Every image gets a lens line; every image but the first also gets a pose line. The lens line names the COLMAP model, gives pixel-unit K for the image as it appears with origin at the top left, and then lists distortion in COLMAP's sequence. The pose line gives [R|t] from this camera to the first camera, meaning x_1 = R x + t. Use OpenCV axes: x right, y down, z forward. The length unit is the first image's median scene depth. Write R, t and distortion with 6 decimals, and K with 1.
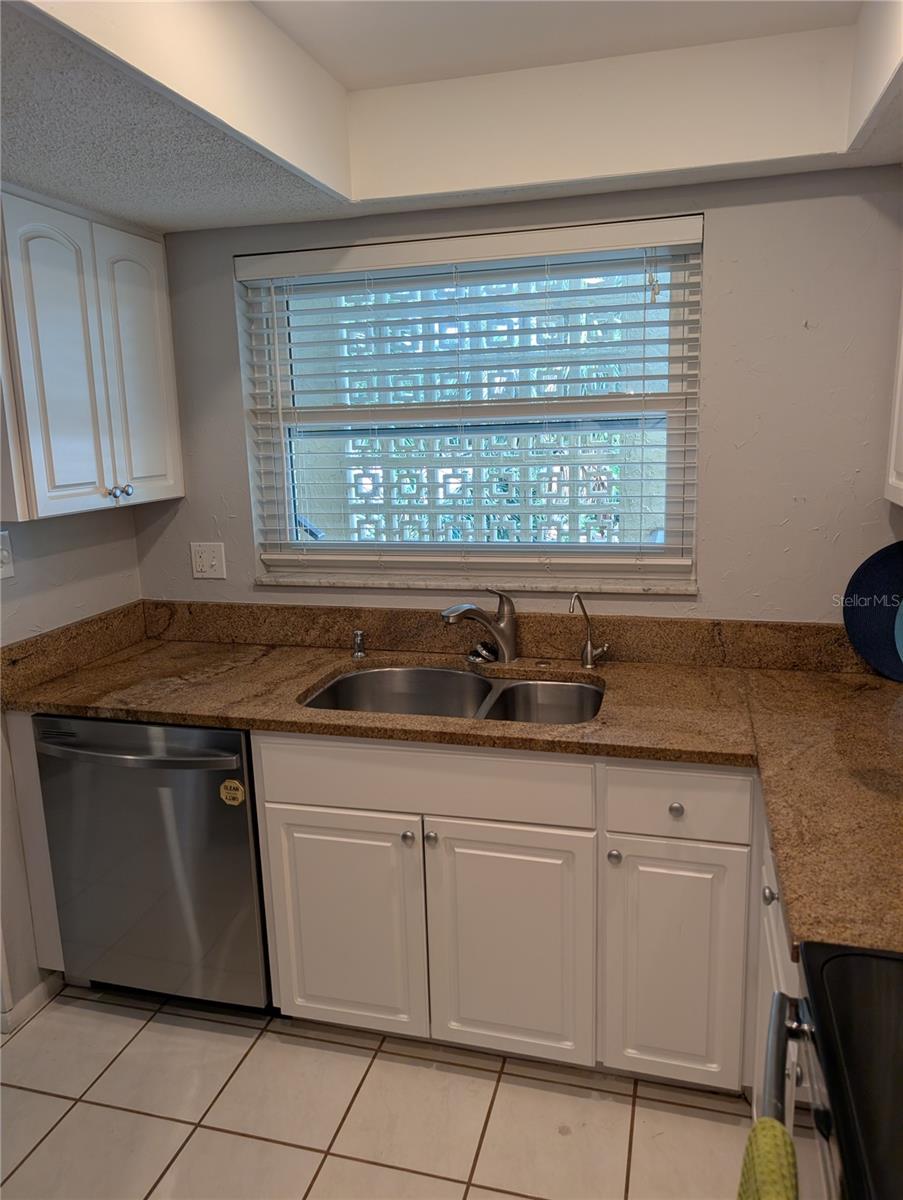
lens RADIAL K [[857.3, 0, 454.0], [0, 857.3, 598.2], [0, 0, 1]] dist [0.010225, -0.009978]
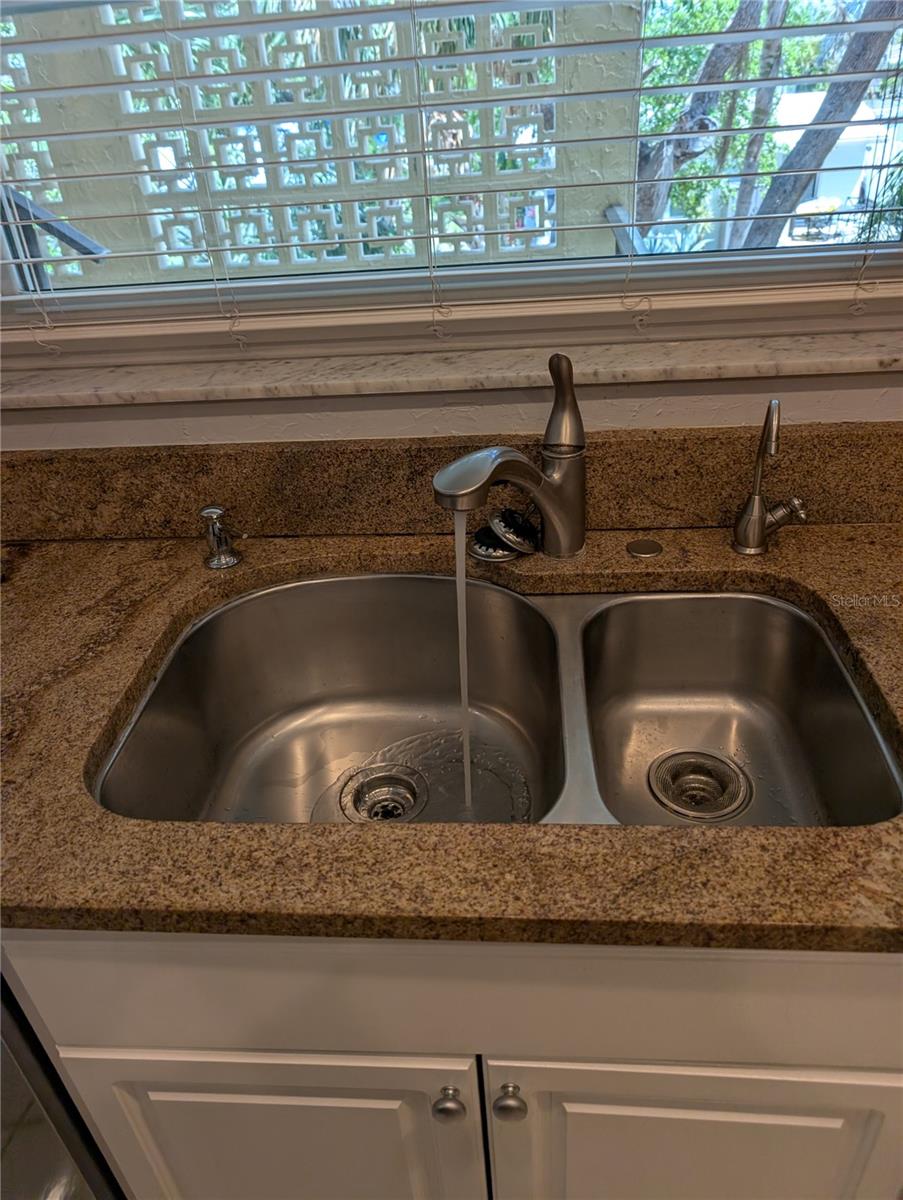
lens RADIAL K [[857.3, 0, 444.3], [0, 857.3, 604.5], [0, 0, 1]] dist [0.010225, -0.009978]
pose [[0.981829, -0.132406, 0.135942, -0.063916], [0.078364, 0.935320, 0.345016, -0.059323], [-0.172831, -0.328094, 0.928700, 0.580500]]
